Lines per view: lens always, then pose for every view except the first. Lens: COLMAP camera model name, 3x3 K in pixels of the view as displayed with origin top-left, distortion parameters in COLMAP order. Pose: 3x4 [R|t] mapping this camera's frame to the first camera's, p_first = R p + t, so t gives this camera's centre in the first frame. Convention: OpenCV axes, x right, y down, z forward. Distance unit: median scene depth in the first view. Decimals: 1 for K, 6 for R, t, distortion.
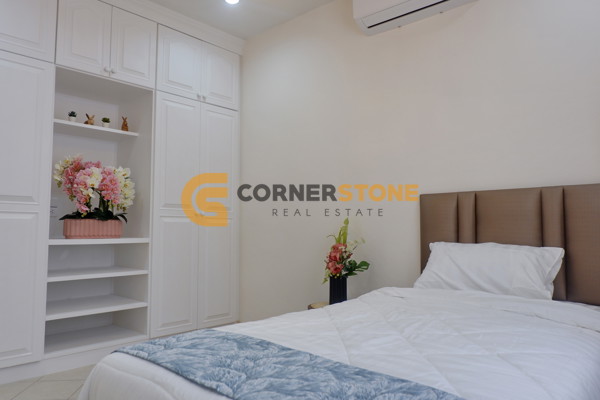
lens RADIAL K [[419.2, 0, 300.0], [0, 419.2, 200.0], [0, 0, 1]] dist [-0.023601, 0.009046]
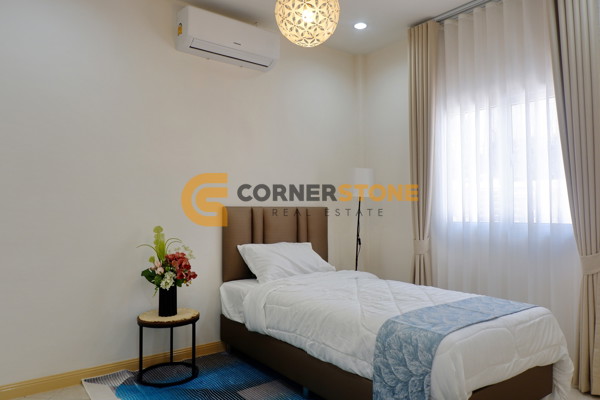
lens RADIAL K [[419.2, 0, 300.0], [0, 419.2, 200.0], [0, 0, 1]] dist [-0.023601, 0.009046]
pose [[0.178016, 0.053112, 0.982593, -0.945907], [-0.021306, 0.998516, -0.050112, 0.026448], [-0.983797, -0.012014, 0.178883, 0.666064]]
